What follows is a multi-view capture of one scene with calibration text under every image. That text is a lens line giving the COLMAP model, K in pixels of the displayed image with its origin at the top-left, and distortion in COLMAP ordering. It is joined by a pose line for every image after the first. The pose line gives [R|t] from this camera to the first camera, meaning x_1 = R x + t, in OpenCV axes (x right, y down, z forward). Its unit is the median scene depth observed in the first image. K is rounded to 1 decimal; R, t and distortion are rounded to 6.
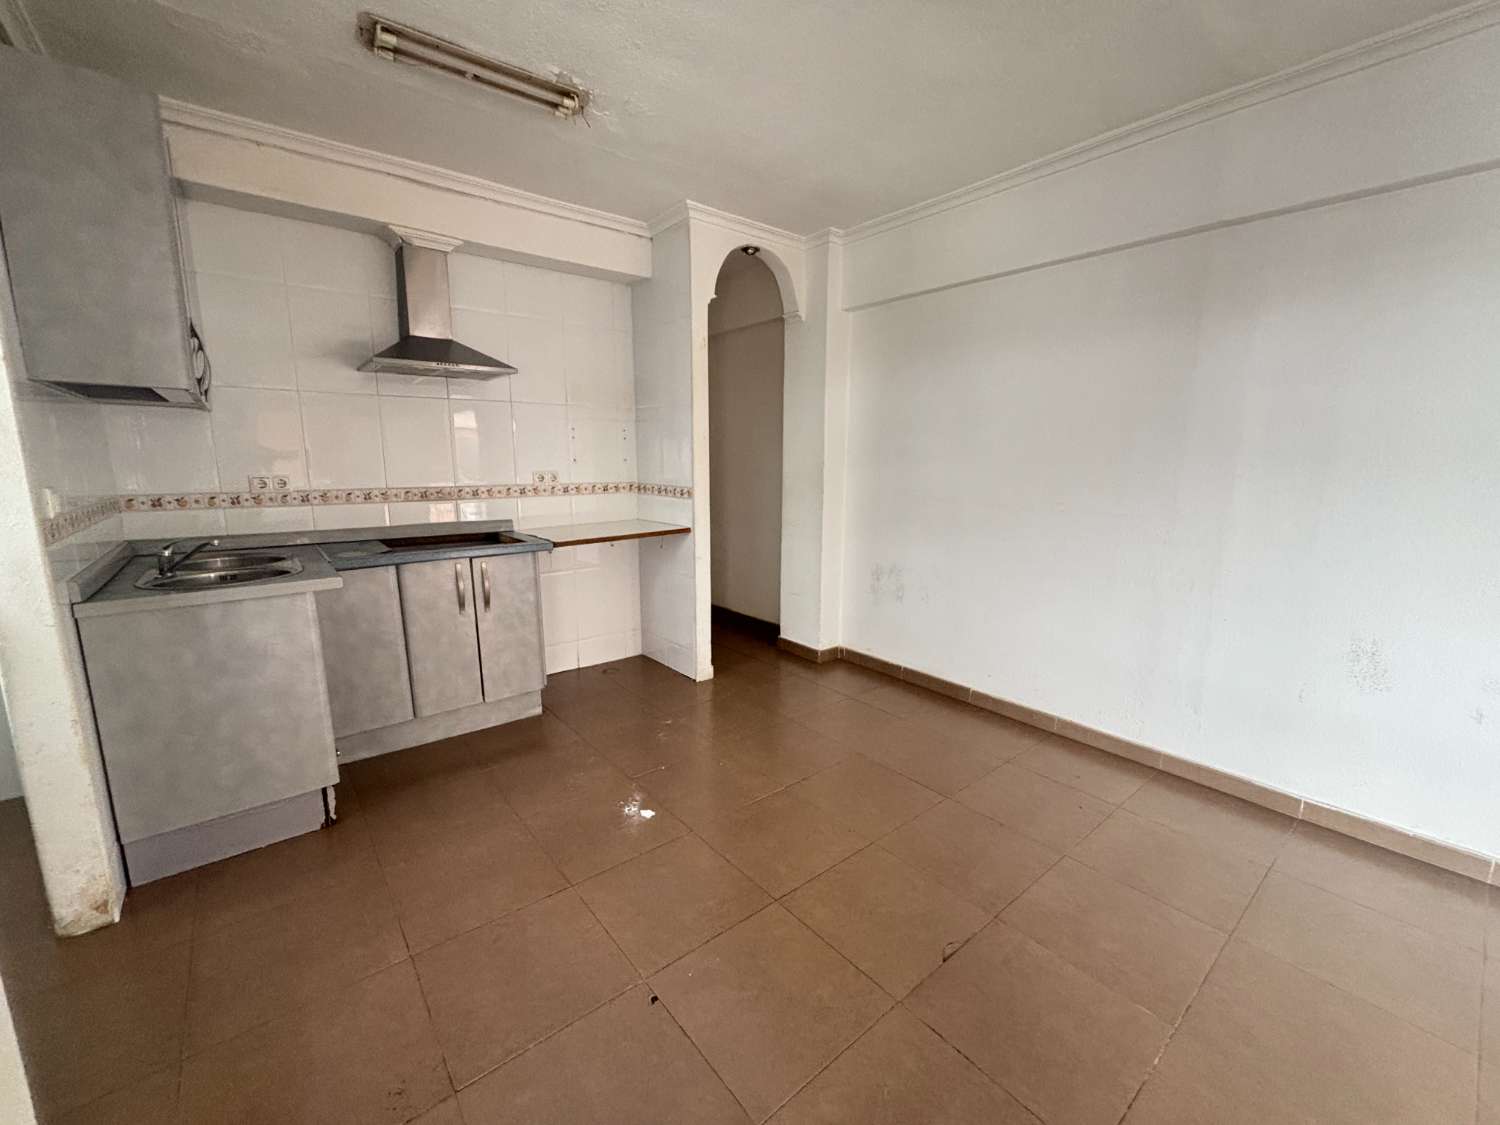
lens RADIAL K [[607.7, 0, 753.7], [0, 607.7, 563.0], [0, 0, 1]] dist [-0.011086, 0.000297]
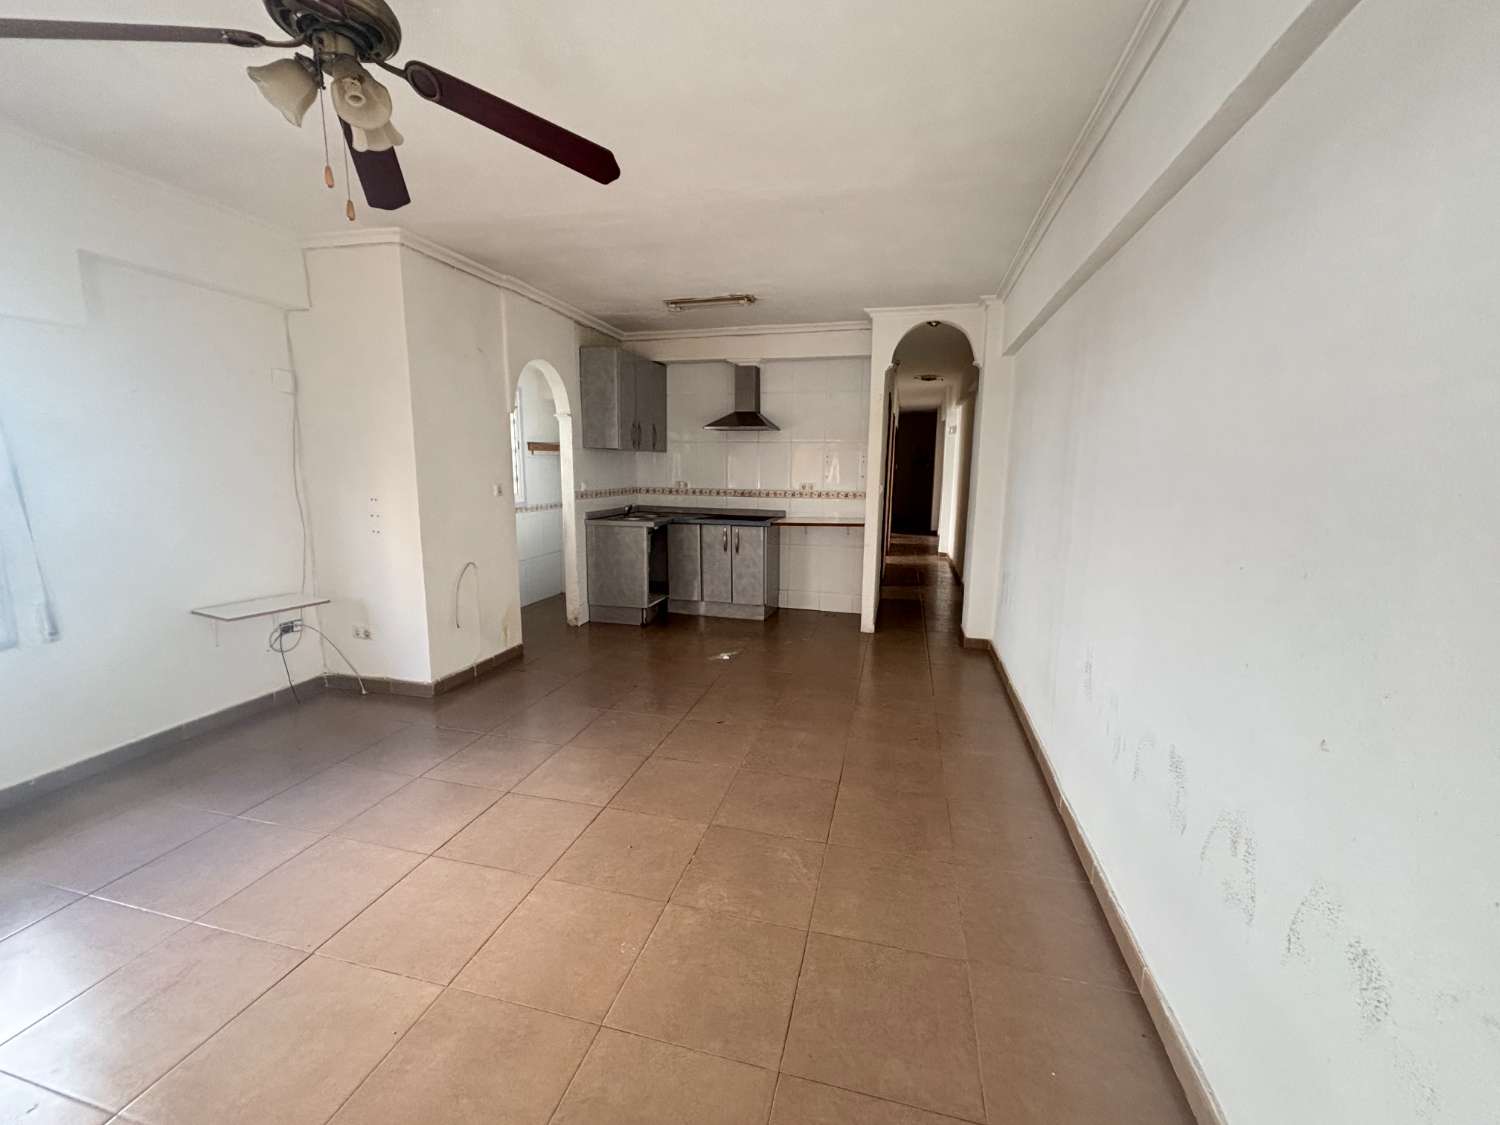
lens RADIAL K [[607.7, 0, 748.3], [0, 607.7, 568.0], [0, 0, 1]] dist [-0.011086, 0.000297]
pose [[0.587139, 0.136758, -0.797850, 0.936833], [-0.147953, 0.987153, 0.060328, 0.000277], [0.795850, 0.082623, 0.599830, -0.094126]]
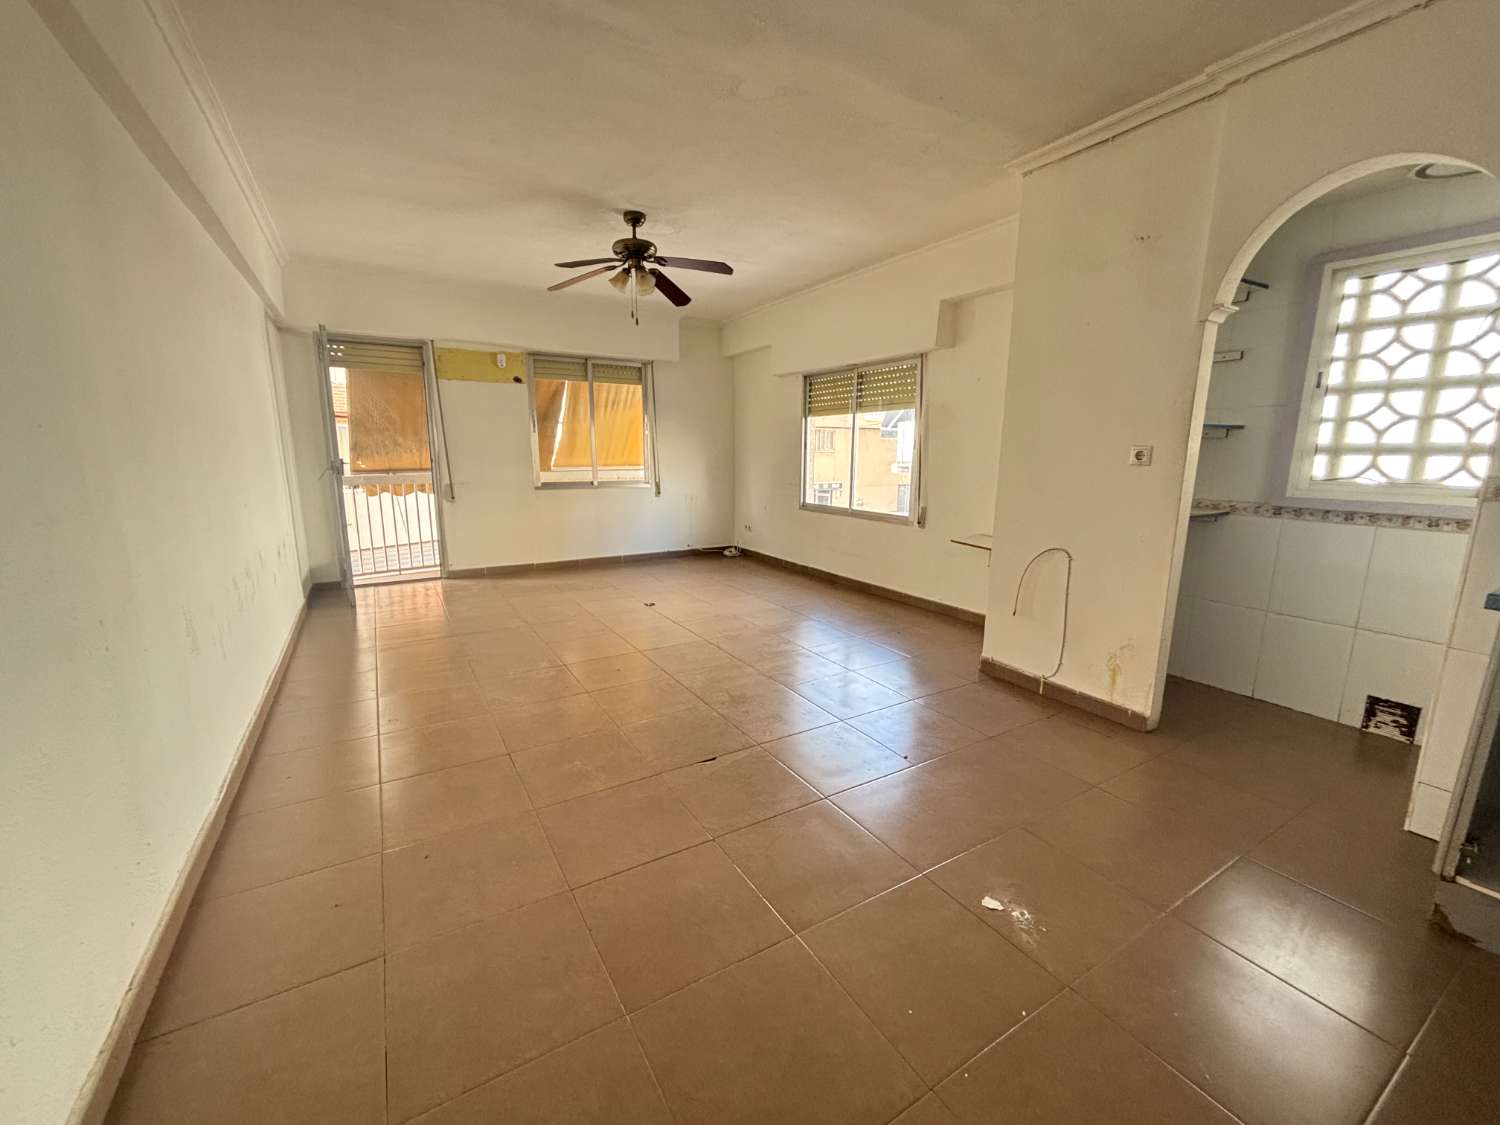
lens RADIAL K [[607.7, 0, 754.2], [0, 607.7, 568.0], [0, 0, 1]] dist [-0.011086, 0.000297]
pose [[-0.989714, -0.038519, 0.137775, 0.014046], [0.014223, 0.931803, 0.362686, -0.162245], [-0.142350, 0.360915, -0.921671, 1.065565]]
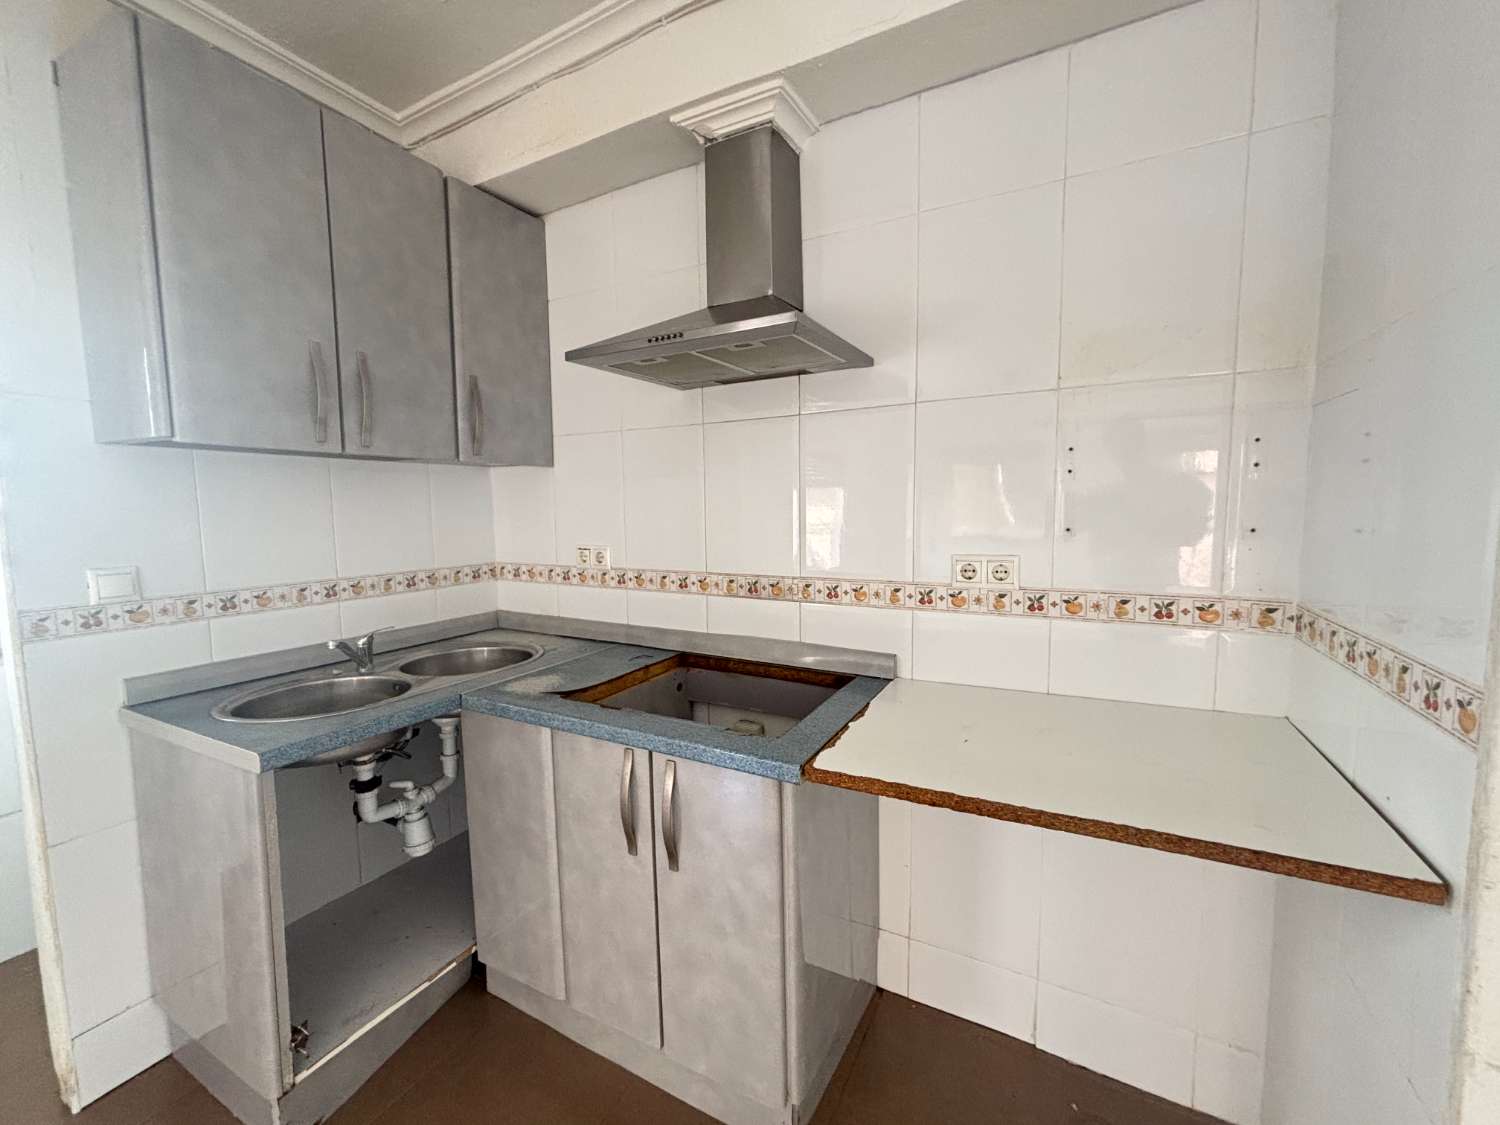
lens RADIAL K [[607.7, 0, 752.1], [0, 607.7, 560.9], [0, 0, 1]] dist [-0.011086, 0.000297]
pose [[0.383693, 0.076174, -0.920313, -0.020642], [-0.142727, 0.989509, 0.022396, -0.139474], [0.912364, 0.122760, 0.390540, 0.719773]]
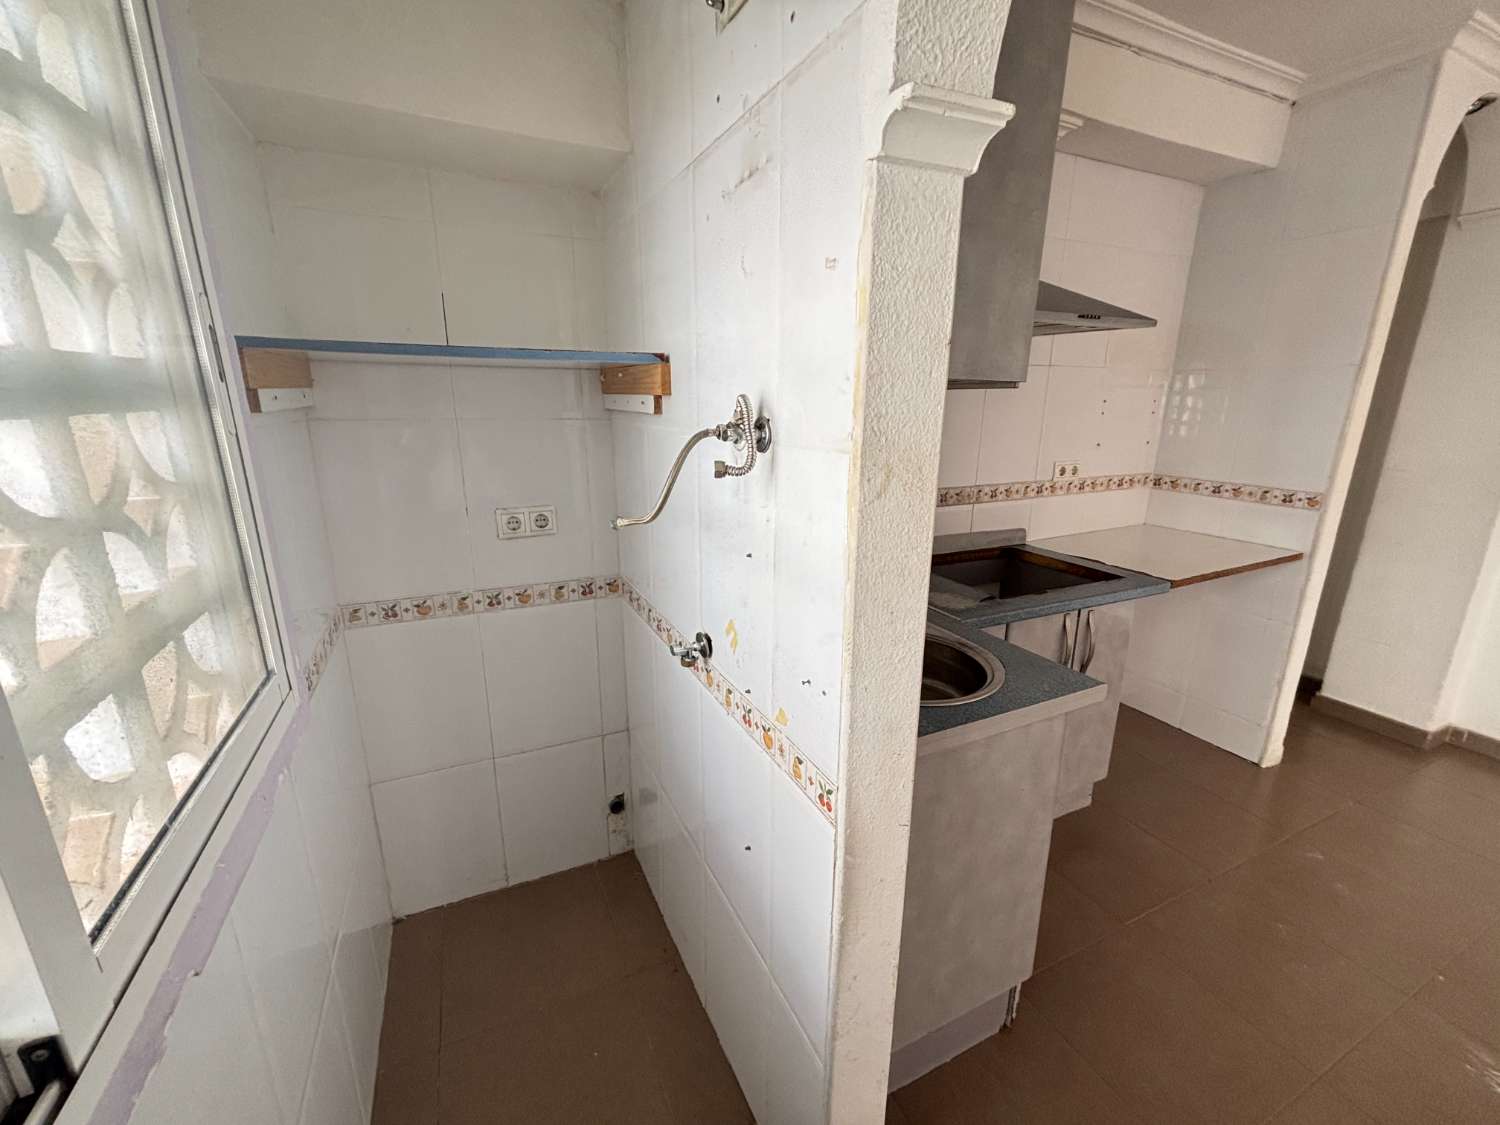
lens RADIAL K [[607.7, 0, 744.9], [0, 607.7, 554.6], [0, 0, 1]] dist [-0.011086, 0.000297]
pose [[0.965687, 0.060848, -0.252479, -0.544920], [-0.040680, 0.995605, 0.084351, -0.089548], [0.256502, -0.071186, 0.963919, 0.208312]]
